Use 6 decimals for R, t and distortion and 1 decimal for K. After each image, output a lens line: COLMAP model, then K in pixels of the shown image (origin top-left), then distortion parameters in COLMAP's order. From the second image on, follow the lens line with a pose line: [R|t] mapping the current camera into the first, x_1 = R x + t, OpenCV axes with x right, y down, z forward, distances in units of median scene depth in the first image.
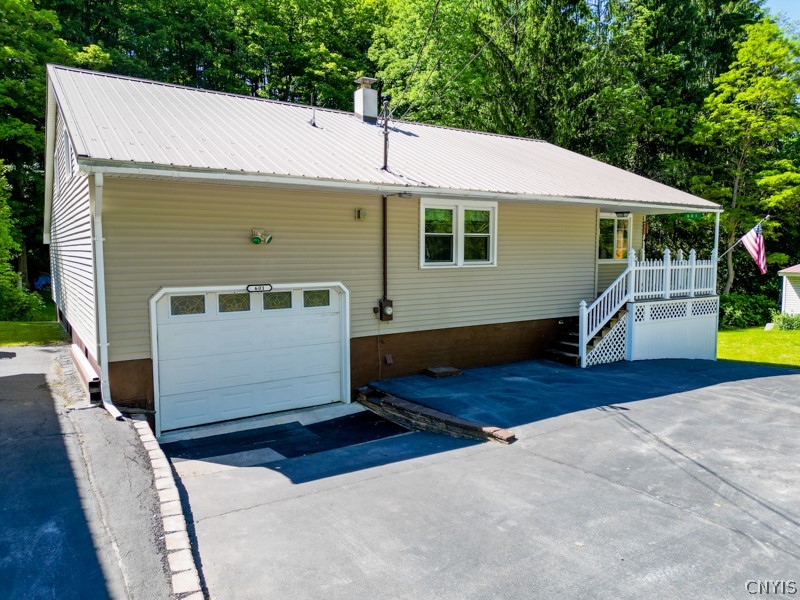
lens RADIAL K [[560.9, 0, 400.6], [0, 560.9, 296.1], [0, 0, 1]] dist [0.088757, -0.102028]
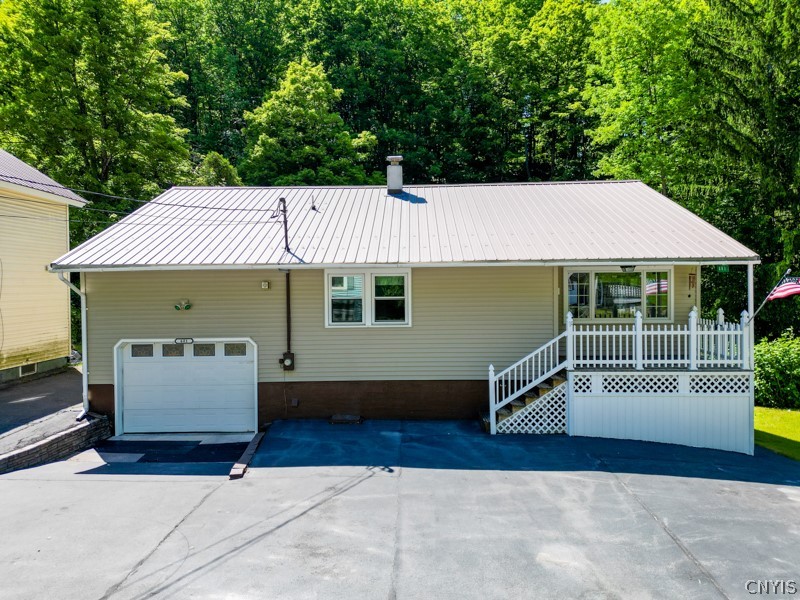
lens RADIAL K [[560.9, 0, 400.6], [0, 560.9, 296.1], [0, 0, 1]] dist [0.088757, -0.102028]
pose [[0.822895, 0.004713, -0.568174, 0.779951], [-0.036764, 0.998312, -0.044966, -0.064014], [0.567003, 0.057890, 0.821679, 0.105591]]
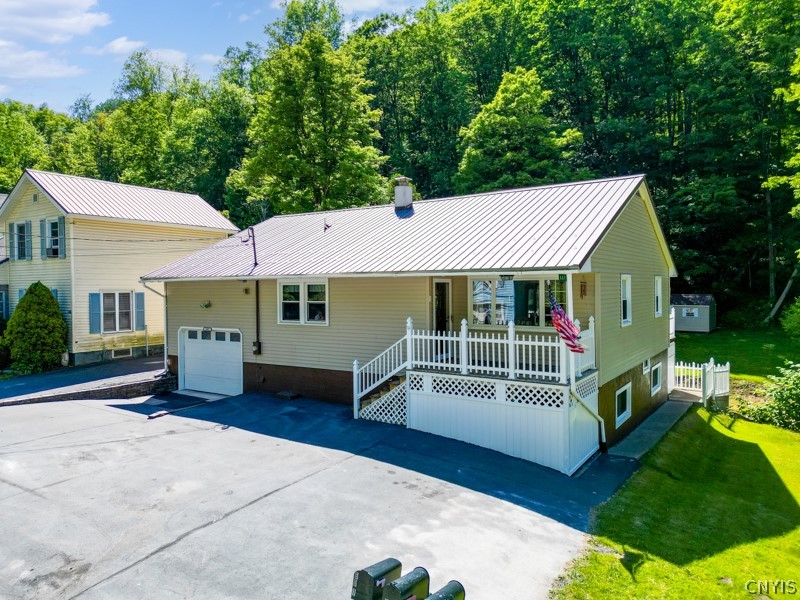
lens RADIAL K [[560.9, 0, 400.6], [0, 560.9, 296.1], [0, 0, 1]] dist [0.088757, -0.102028]
pose [[0.388313, 0.014899, -0.921407, 1.484103], [-0.066076, 0.997746, -0.011713, -0.120879], [0.919156, 0.065431, 0.388422, 0.654670]]
